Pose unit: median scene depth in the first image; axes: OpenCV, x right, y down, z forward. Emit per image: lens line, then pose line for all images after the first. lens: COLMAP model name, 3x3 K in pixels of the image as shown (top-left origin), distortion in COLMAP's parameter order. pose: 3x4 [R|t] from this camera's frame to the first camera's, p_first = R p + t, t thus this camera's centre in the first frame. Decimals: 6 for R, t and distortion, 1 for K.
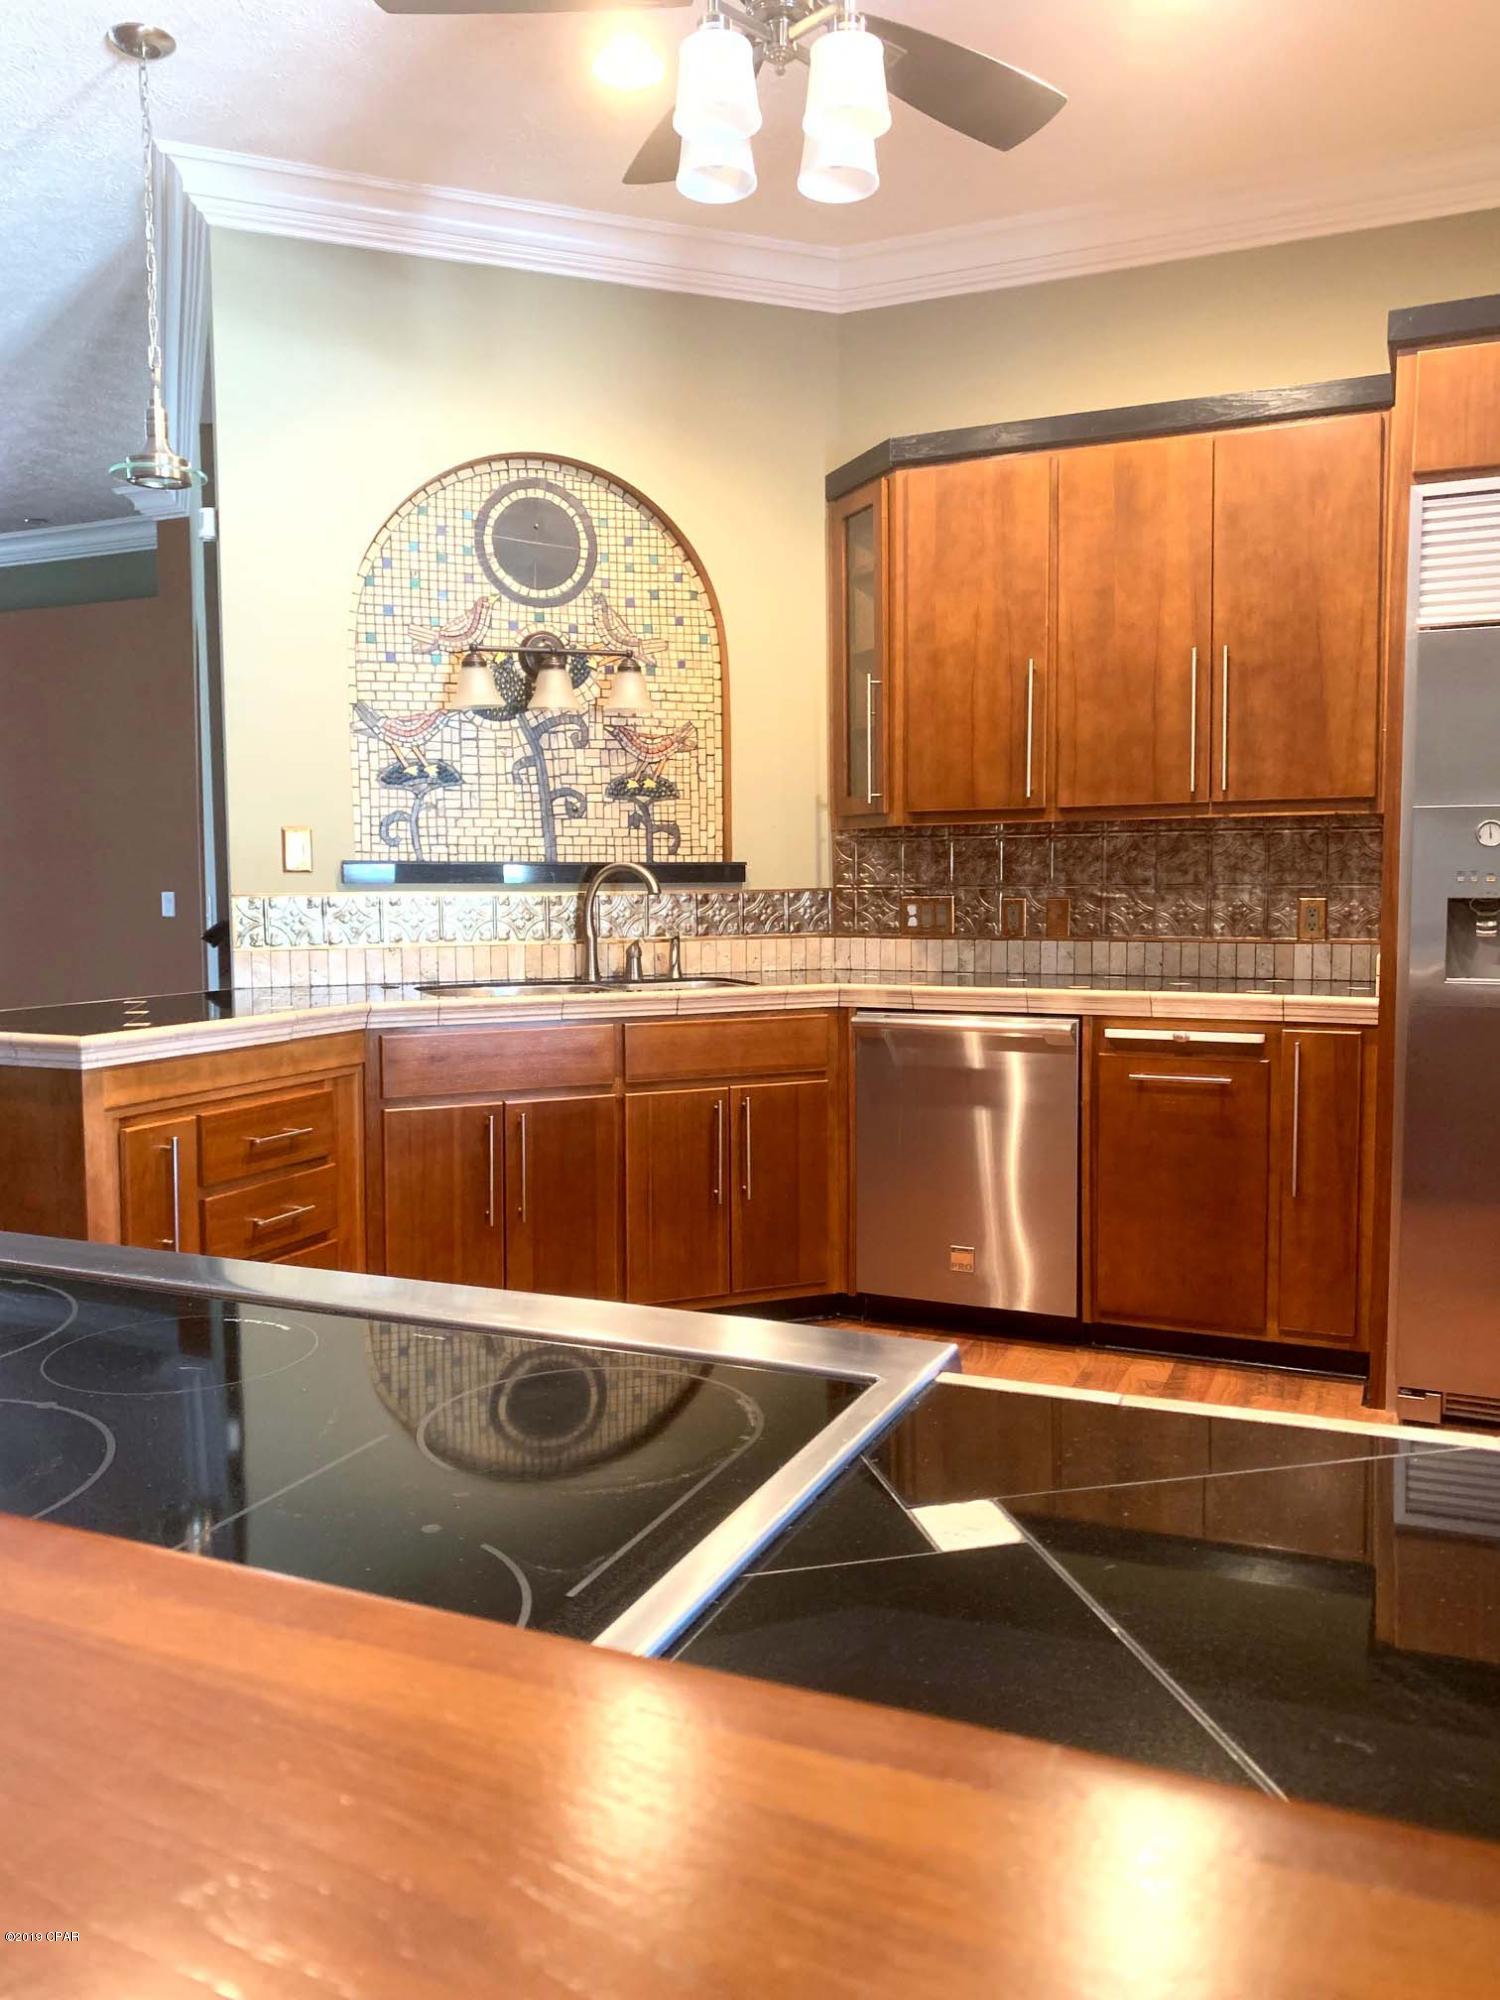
lens RADIAL K [[1524.3, 0, 750.7], [0, 1524.3, 997.4], [0, 0, 1]] dist [0.002276, 0.000344]
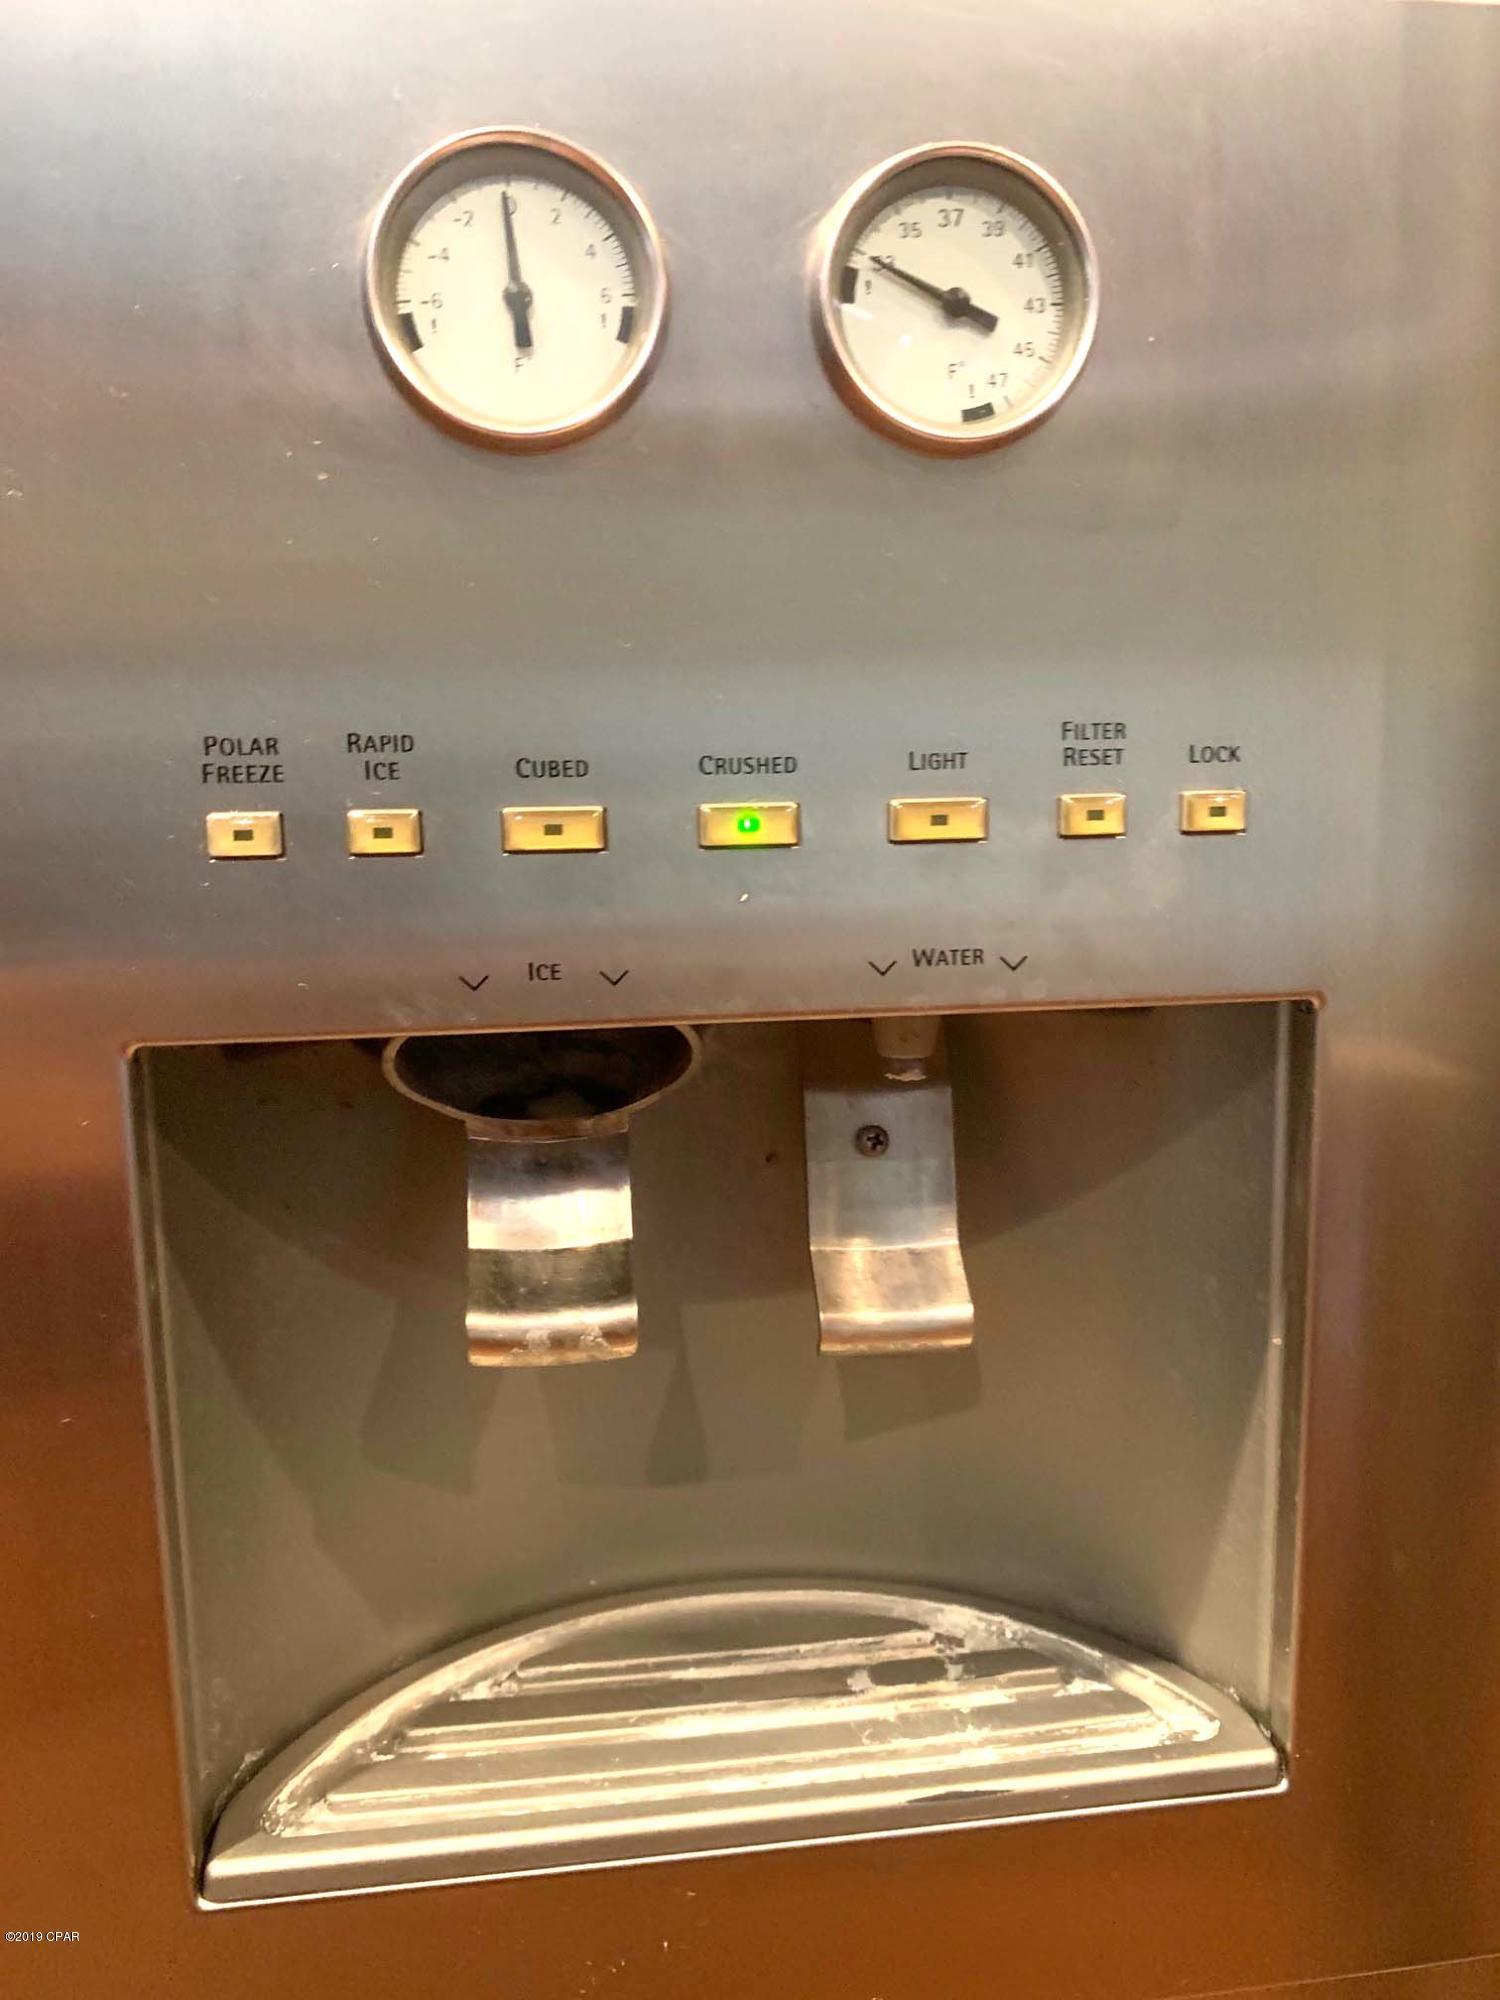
lens RADIAL K [[1524.3, 0, 751.4], [0, 1524.3, 1000.5], [0, 0, 1]] dist [0.002276, 0.000344]
pose [[0.859838, -0.086747, 0.503144, 0.445158], [0.052328, 0.995244, 0.082166, -0.073552], [-0.507878, -0.044321, 0.860288, 0.905780]]
